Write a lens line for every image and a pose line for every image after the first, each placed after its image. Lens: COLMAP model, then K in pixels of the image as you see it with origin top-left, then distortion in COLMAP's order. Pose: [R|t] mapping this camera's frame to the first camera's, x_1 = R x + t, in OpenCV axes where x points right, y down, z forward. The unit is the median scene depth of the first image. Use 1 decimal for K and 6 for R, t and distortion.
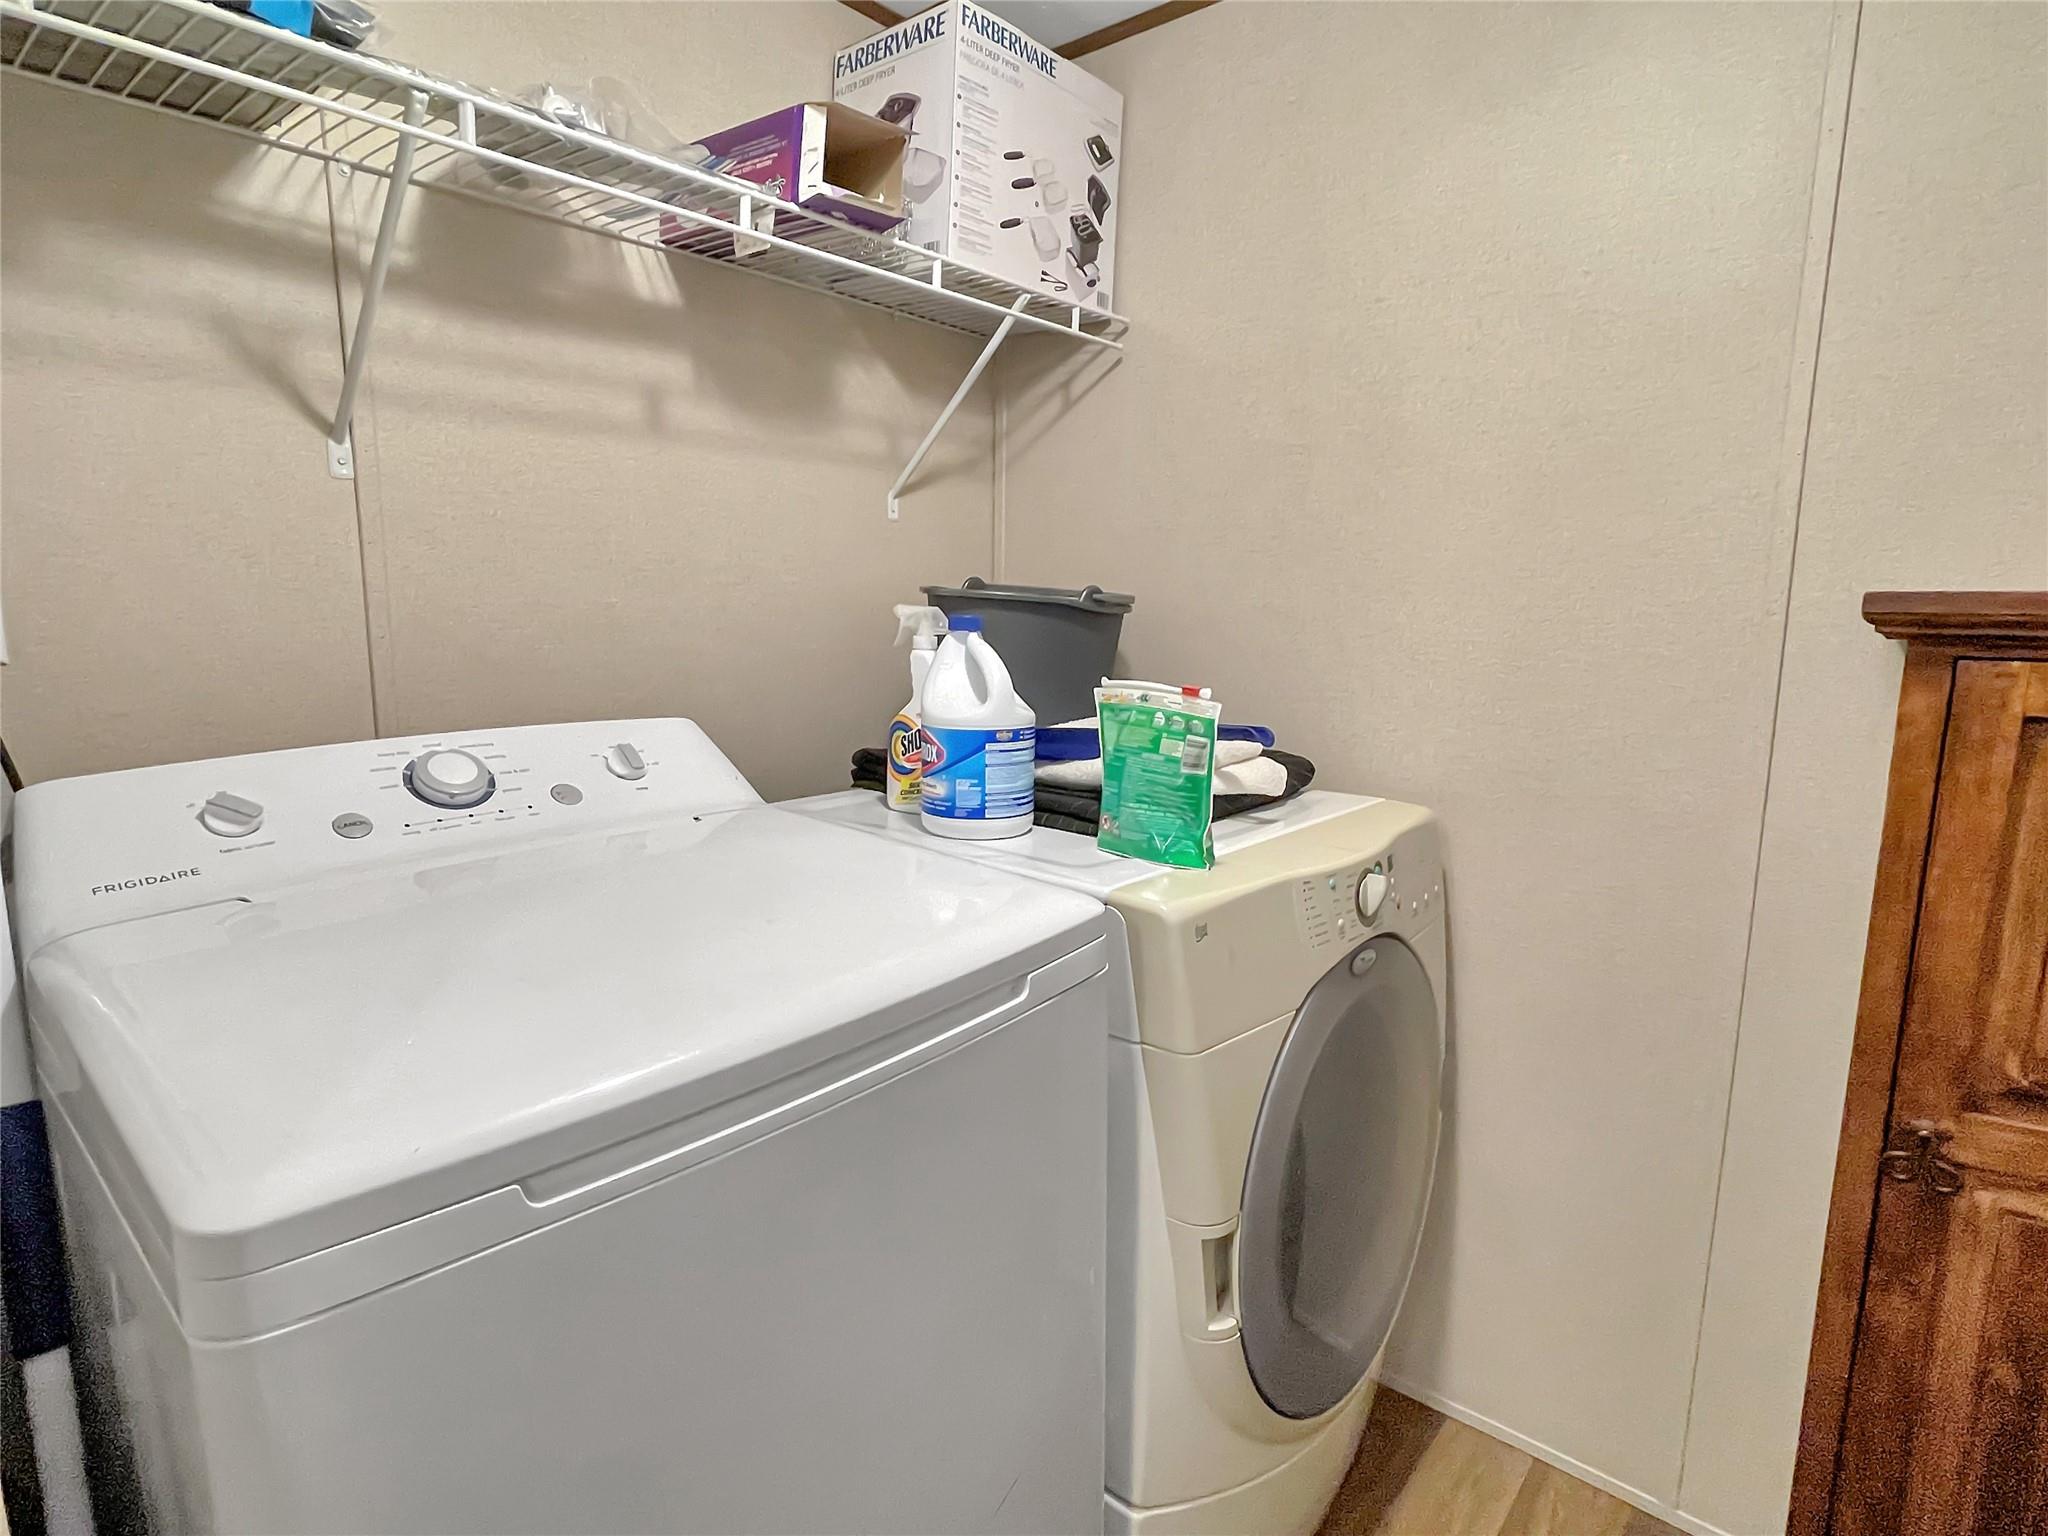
lens RADIAL K [[1072.1, 0, 1024.0], [0, 1072.1, 768.0], [0, 0, 1]] dist [-0.001193, -0.000888]
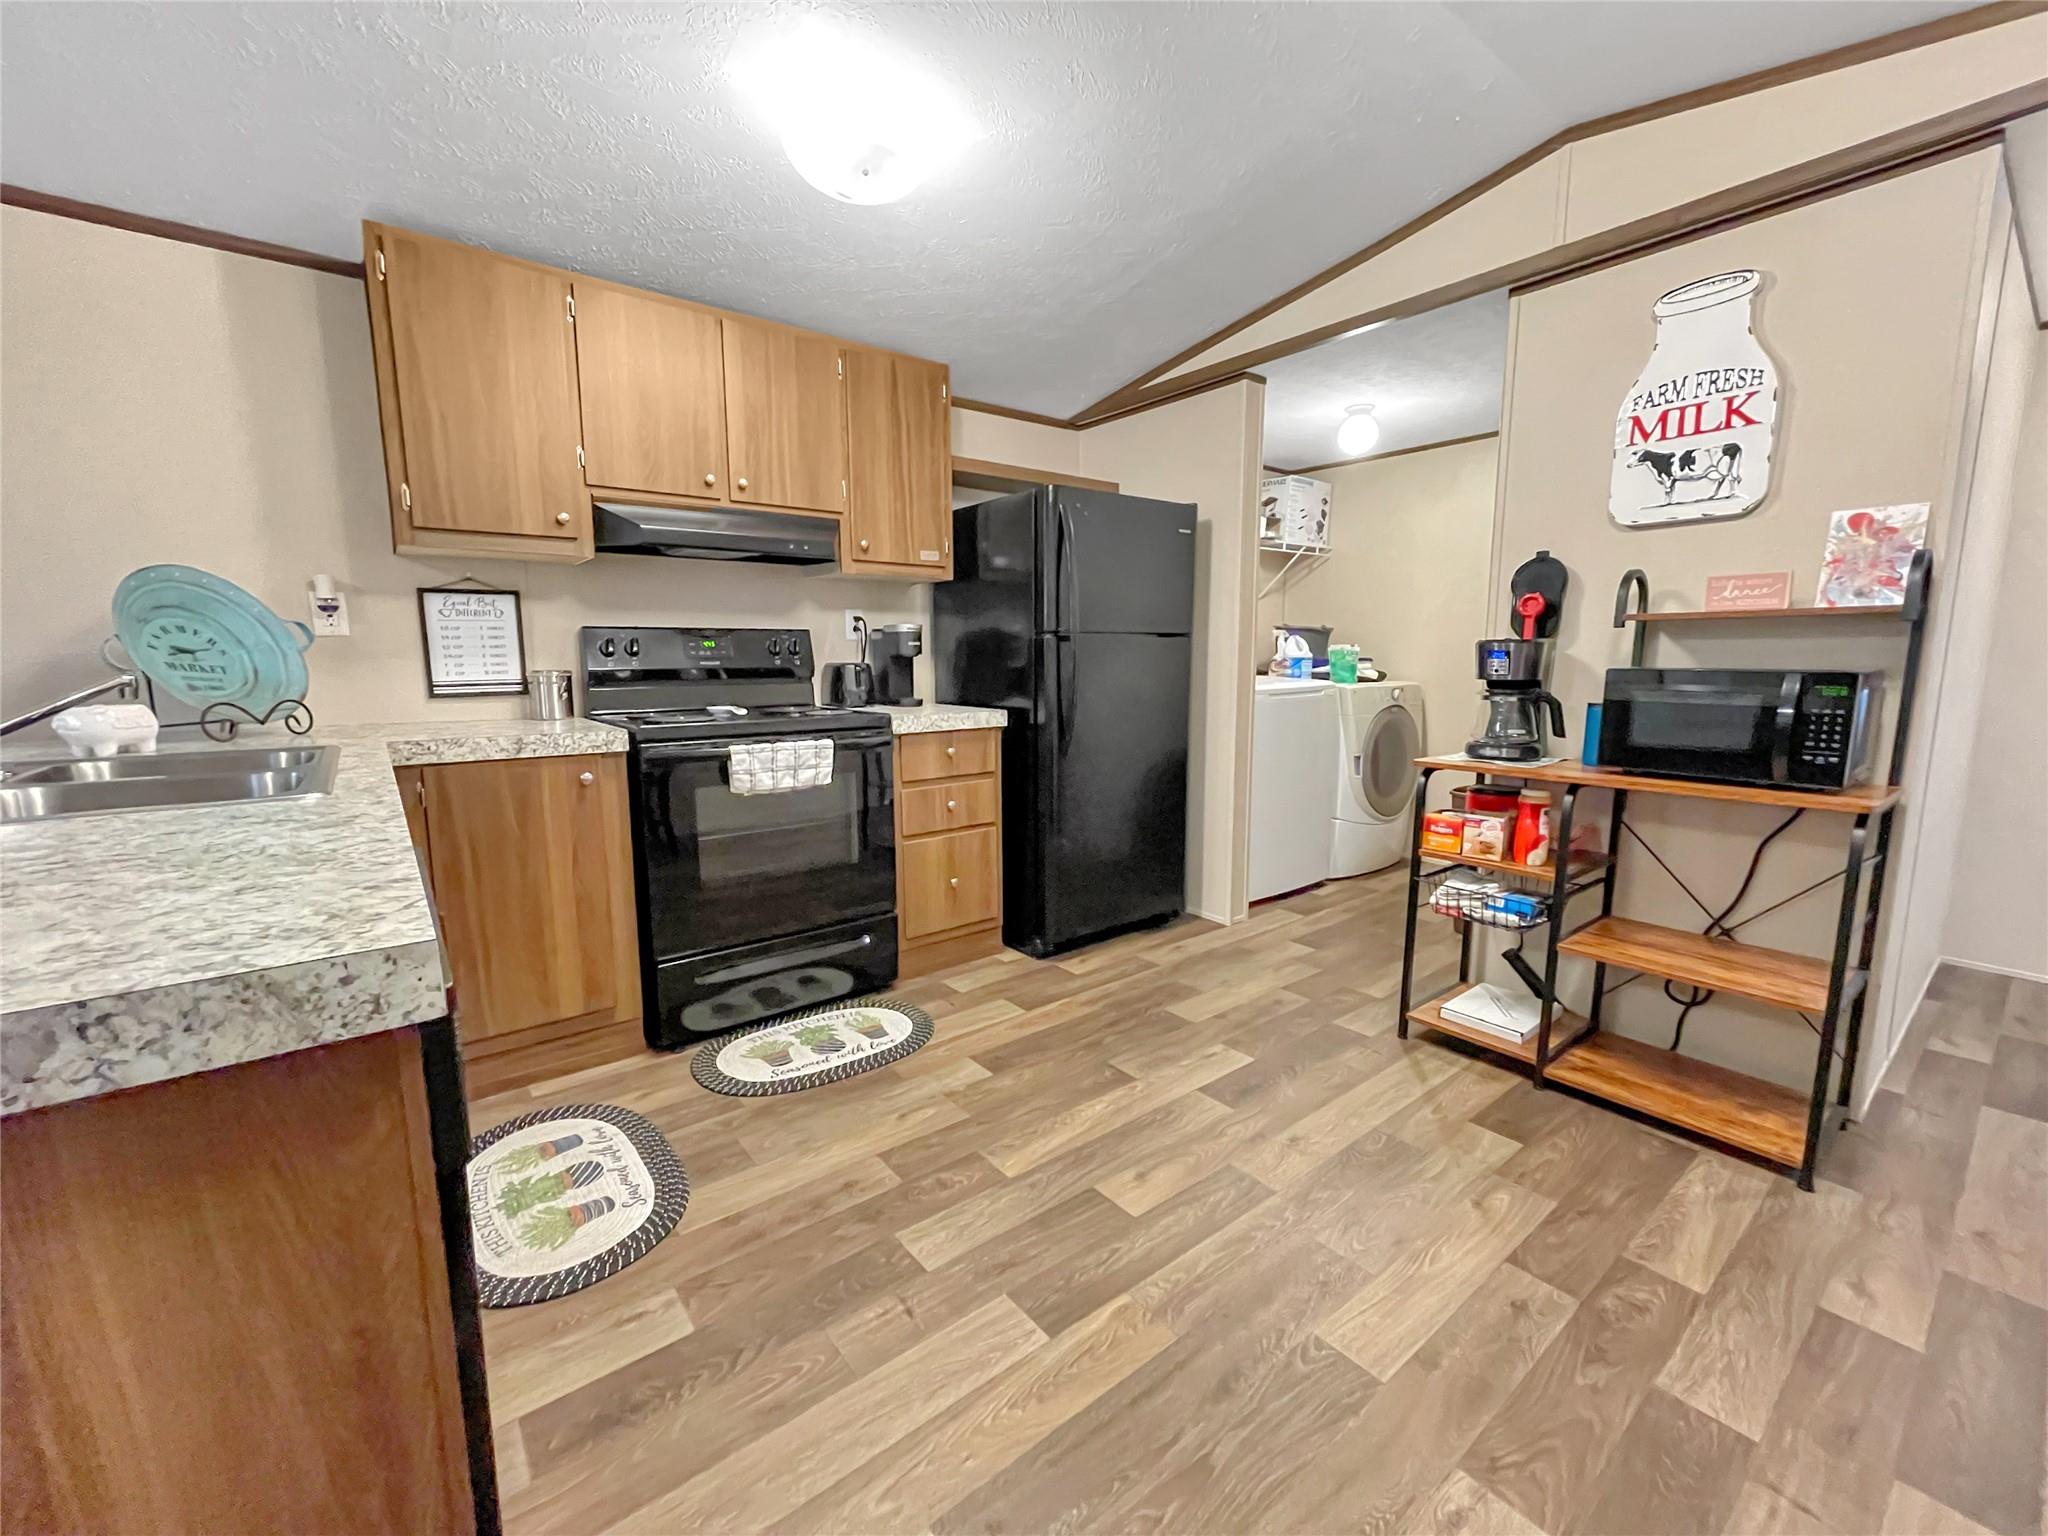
lens RADIAL K [[829.2, 0, 1024.0], [0, 829.2, 768.0], [0, 0, 1]] dist [-0.013053, 0.008876]
pose [[0.980134, 0.020175, -0.197309, -0.453248], [-0.024866, 0.999463, -0.021328, 0.493384], [0.196773, 0.025811, 0.980109, -2.407182]]
